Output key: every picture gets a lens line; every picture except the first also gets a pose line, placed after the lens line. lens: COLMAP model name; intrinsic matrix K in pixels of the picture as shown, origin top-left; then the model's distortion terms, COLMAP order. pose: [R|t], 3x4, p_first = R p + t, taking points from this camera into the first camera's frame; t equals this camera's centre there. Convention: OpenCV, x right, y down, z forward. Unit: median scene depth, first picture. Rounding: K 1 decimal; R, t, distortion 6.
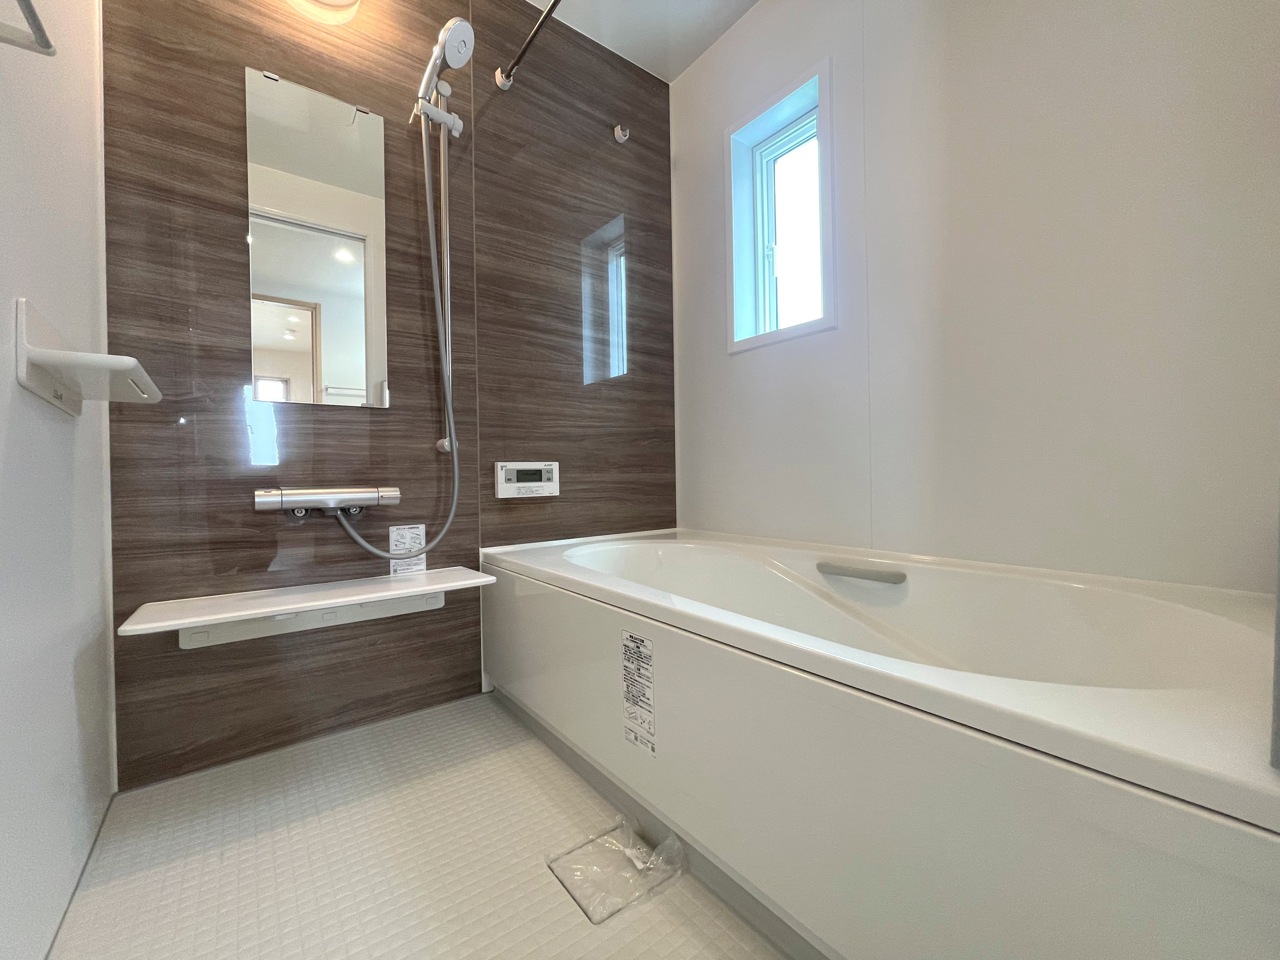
lens RADIAL K [[516.7, 0, 636.8], [0, 516.7, 476.5], [0, 0, 1]] dist [-0.009234, 0.002875]
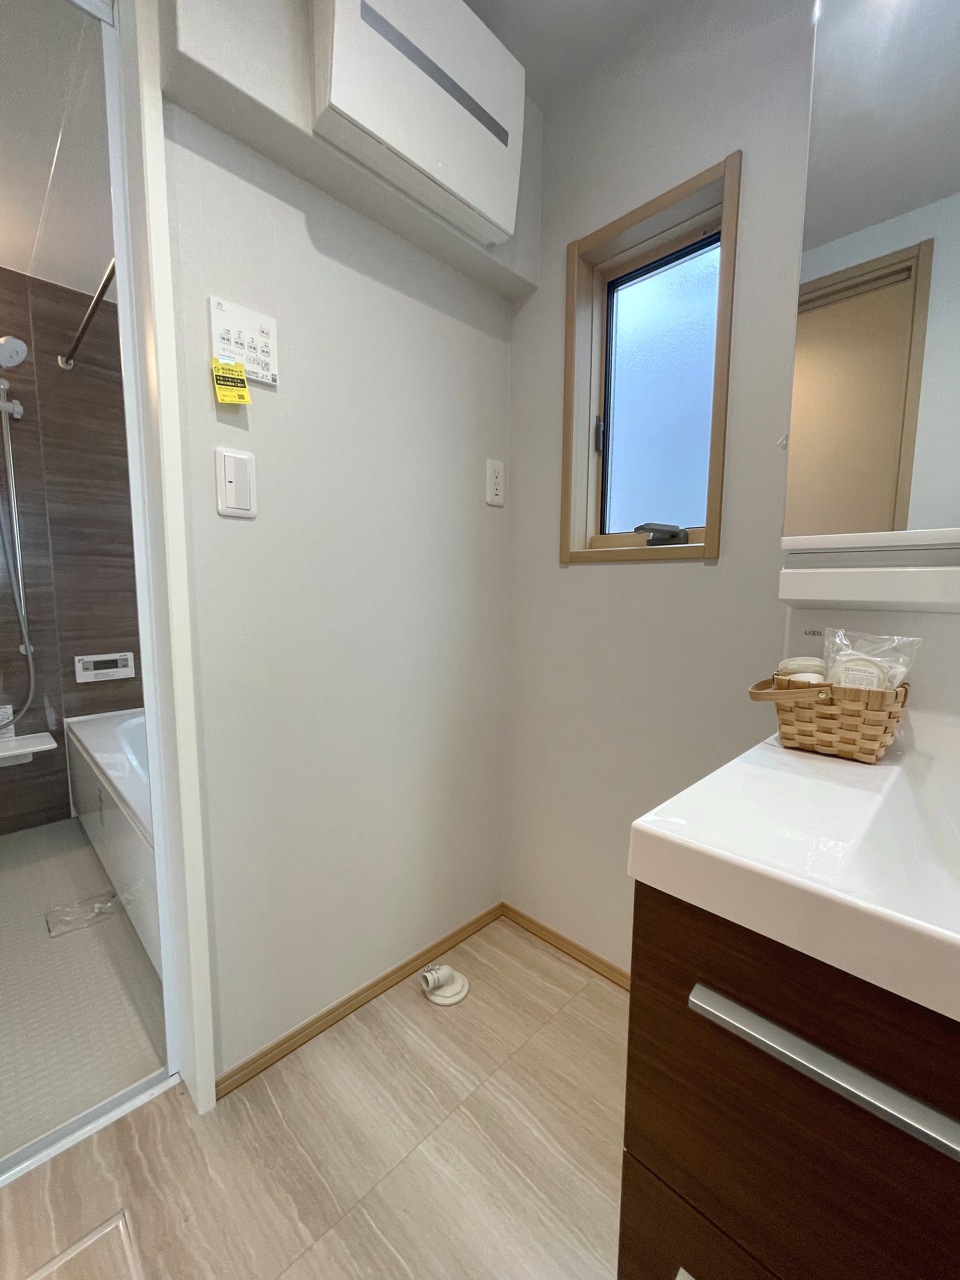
lens RADIAL K [[516.7, 0, 482.3], [0, 516.7, 642.3], [0, 0, 1]] dist [-0.009234, 0.002875]
pose [[0.993001, 0.008197, 0.117825, 0.648869], [-0.020282, 0.994604, 0.101741, -0.228344], [-0.116355, -0.103419, 0.987809, -0.482249]]
